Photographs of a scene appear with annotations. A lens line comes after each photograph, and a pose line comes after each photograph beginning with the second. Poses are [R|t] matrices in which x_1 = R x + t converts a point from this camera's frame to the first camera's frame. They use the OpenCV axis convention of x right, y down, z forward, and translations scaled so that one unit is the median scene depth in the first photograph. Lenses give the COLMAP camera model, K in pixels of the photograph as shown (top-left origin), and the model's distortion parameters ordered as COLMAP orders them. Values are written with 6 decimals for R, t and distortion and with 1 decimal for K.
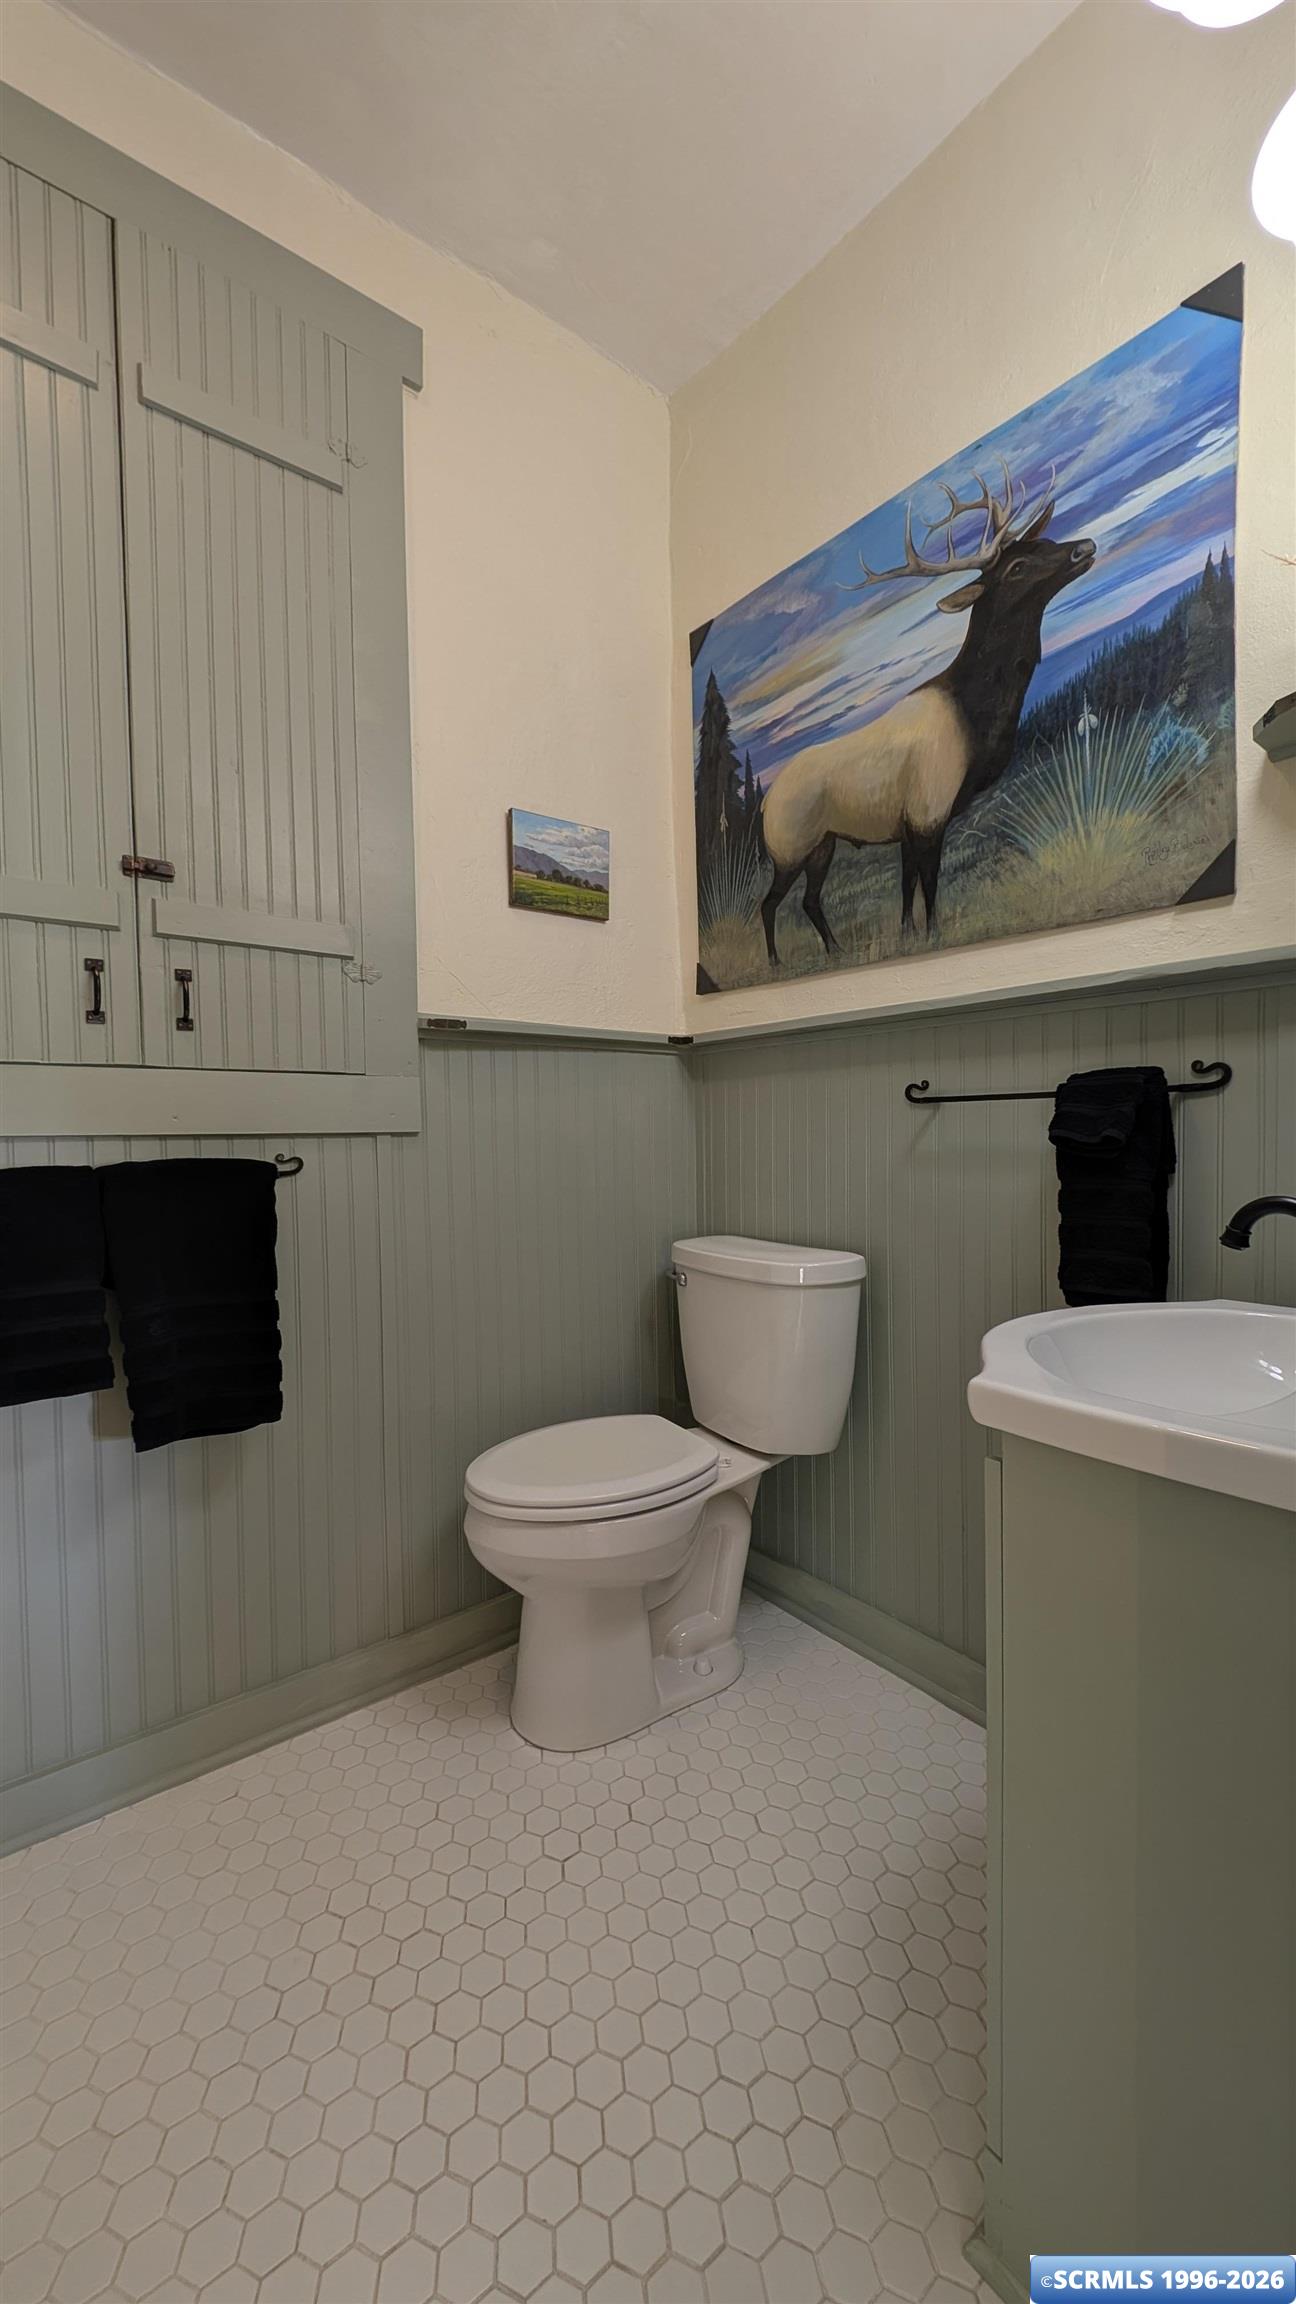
lens RADIAL K [[865.3, 0, 647.9], [0, 865.3, 1156.7], [0, 0, 1]] dist [0.003963, -0.002589]
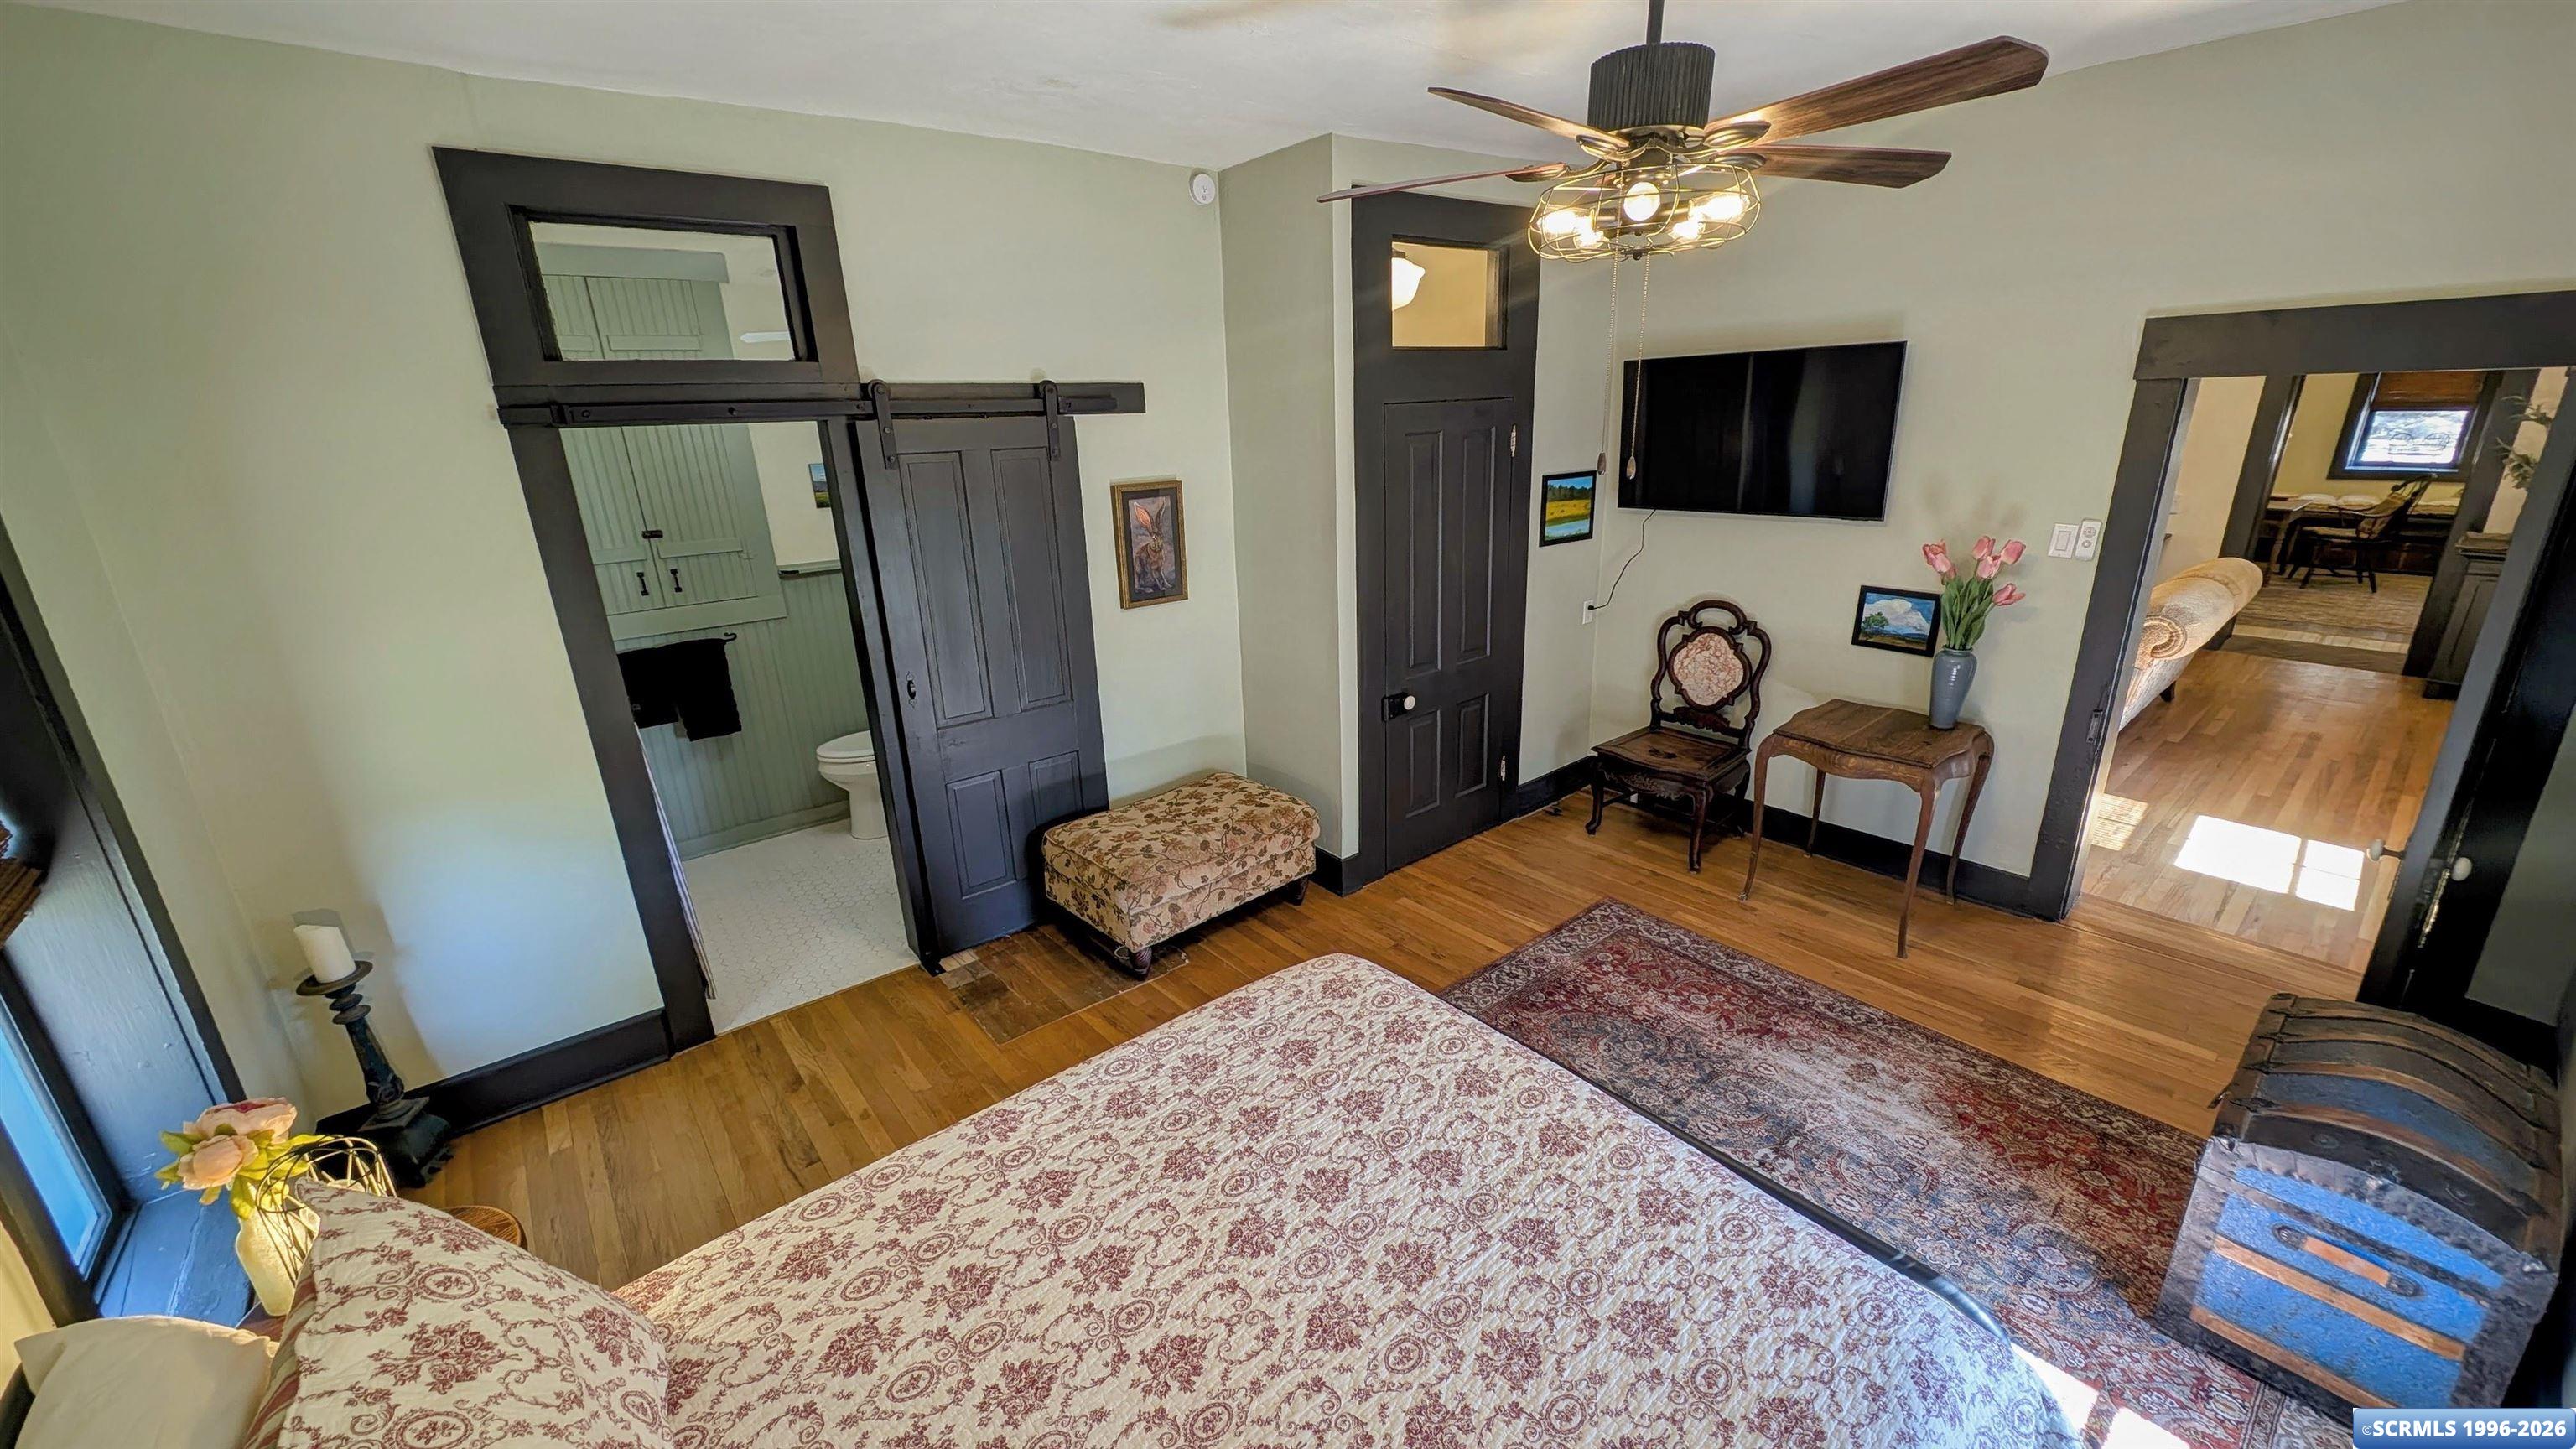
lens RADIAL K [[967.5, 0, 1304.0], [0, 967.5, 728.2], [0, 0, 1]] dist [0.003963, -0.002589]
pose [[0.999229, -0.027343, 0.028174, 1.314588], [0.018090, 0.957543, 0.287723, -0.576384], [-0.034845, -0.286991, 0.957299, -2.077661]]
